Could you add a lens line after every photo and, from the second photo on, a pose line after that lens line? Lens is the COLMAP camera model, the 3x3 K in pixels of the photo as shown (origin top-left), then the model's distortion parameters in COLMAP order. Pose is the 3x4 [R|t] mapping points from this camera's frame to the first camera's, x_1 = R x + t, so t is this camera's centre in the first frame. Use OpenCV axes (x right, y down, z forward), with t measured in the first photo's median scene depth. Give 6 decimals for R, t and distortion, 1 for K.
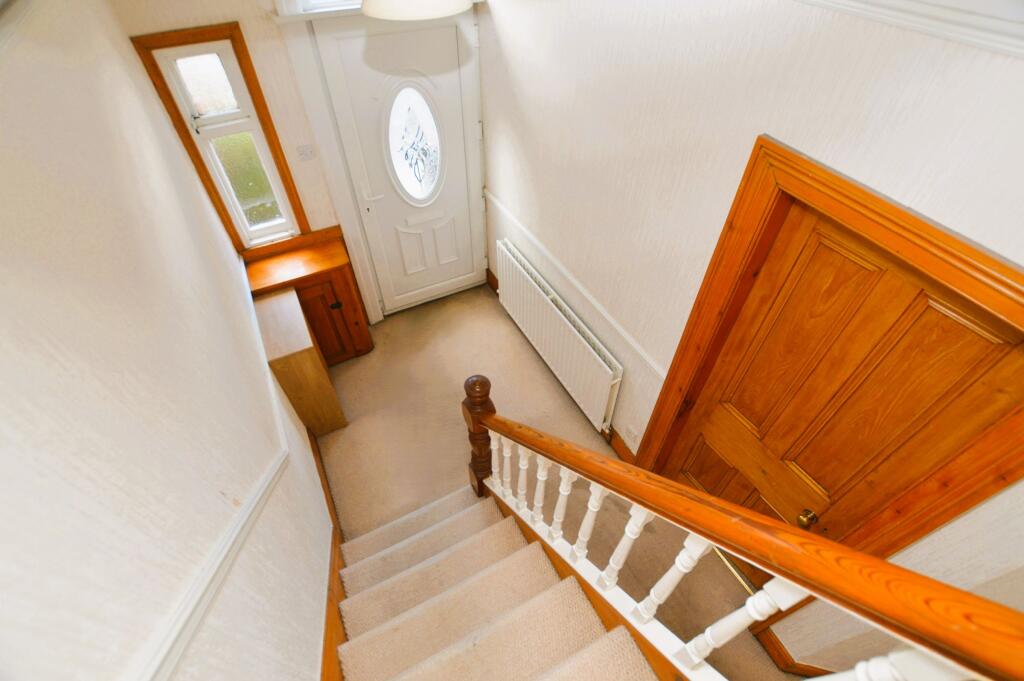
lens RADIAL K [[463.8, 0, 515.8], [0, 463.8, 341.9], [0, 0, 1]] dist [-0.027782, -0.000108]
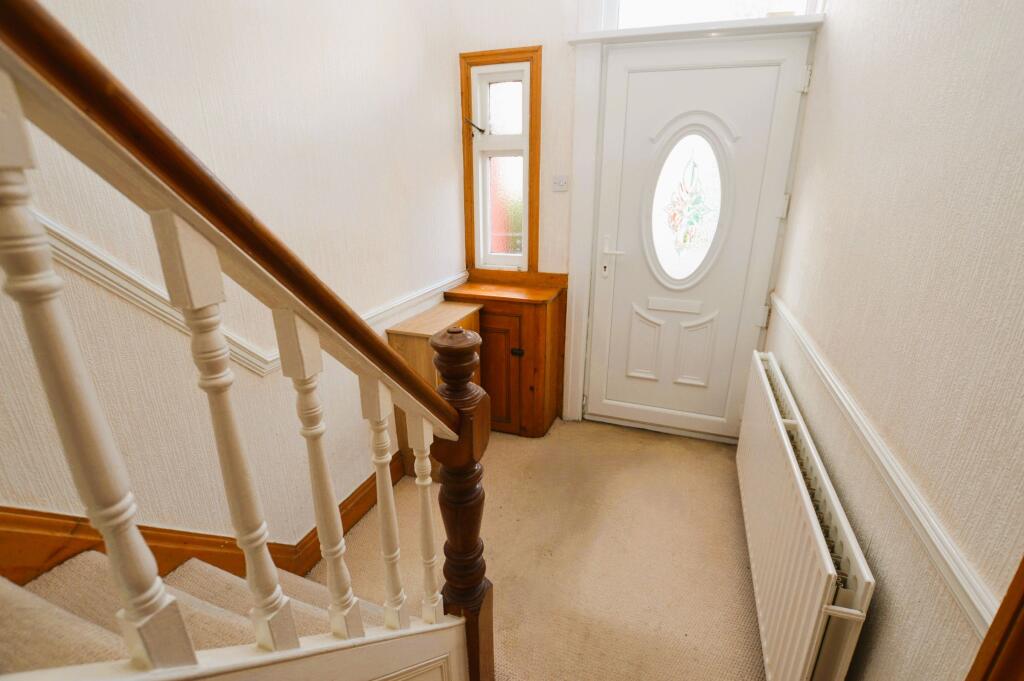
lens RADIAL K [[463.8, 0, 515.8], [0, 463.8, 341.9], [0, 0, 1]] dist [-0.027782, -0.000108]
pose [[0.662382, 0.231180, -0.712605, 0.208691], [-0.545737, 0.800552, -0.247563, 0.118896], [0.513246, 0.552876, 0.656435, 0.446508]]
